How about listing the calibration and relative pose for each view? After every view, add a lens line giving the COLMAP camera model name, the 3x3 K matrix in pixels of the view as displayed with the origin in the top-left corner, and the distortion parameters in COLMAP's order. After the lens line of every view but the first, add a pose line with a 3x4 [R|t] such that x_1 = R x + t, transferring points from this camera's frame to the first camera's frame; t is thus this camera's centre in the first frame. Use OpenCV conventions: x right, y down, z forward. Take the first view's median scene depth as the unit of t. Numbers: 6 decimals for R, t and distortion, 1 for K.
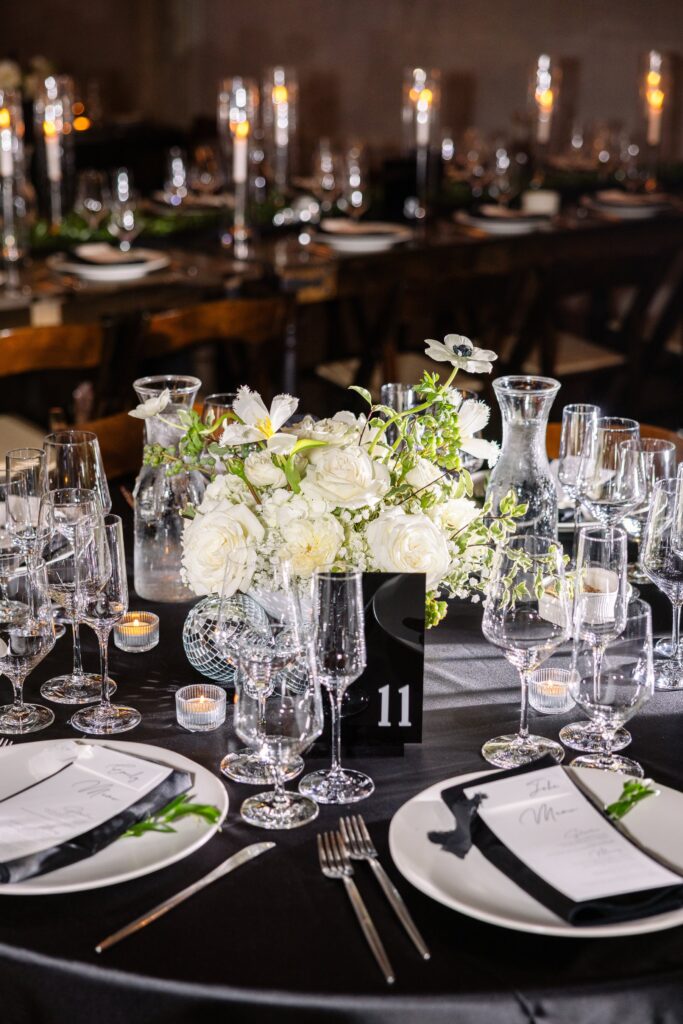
lens RADIAL K [[1654.8, 0, 341.5], [0, 1654.8, 512.0], [0, 0, 1]] dist [0.001203, 0.082653]
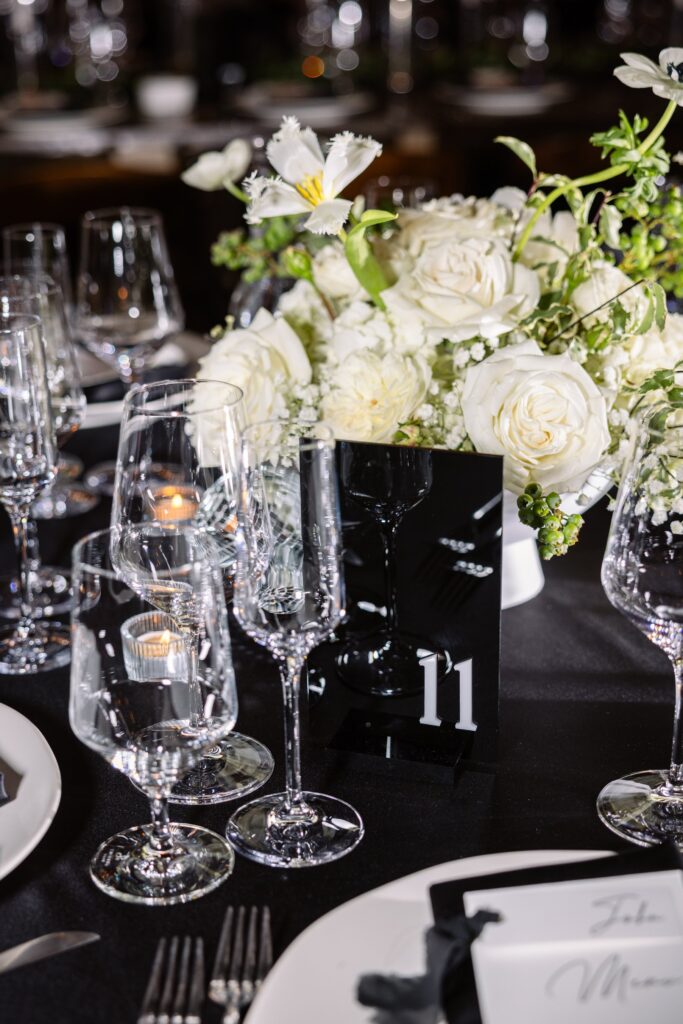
lens RADIAL K [[1654.8, 0, 341.5], [0, 1654.8, 512.0], [0, 0, 1]] dist [0.001203, 0.082653]
pose [[0.955167, 0.099734, -0.278763, 0.145511], [-0.081456, 0.993742, 0.076431, 0.018186], [0.284641, -0.050297, 0.957314, 0.463054]]
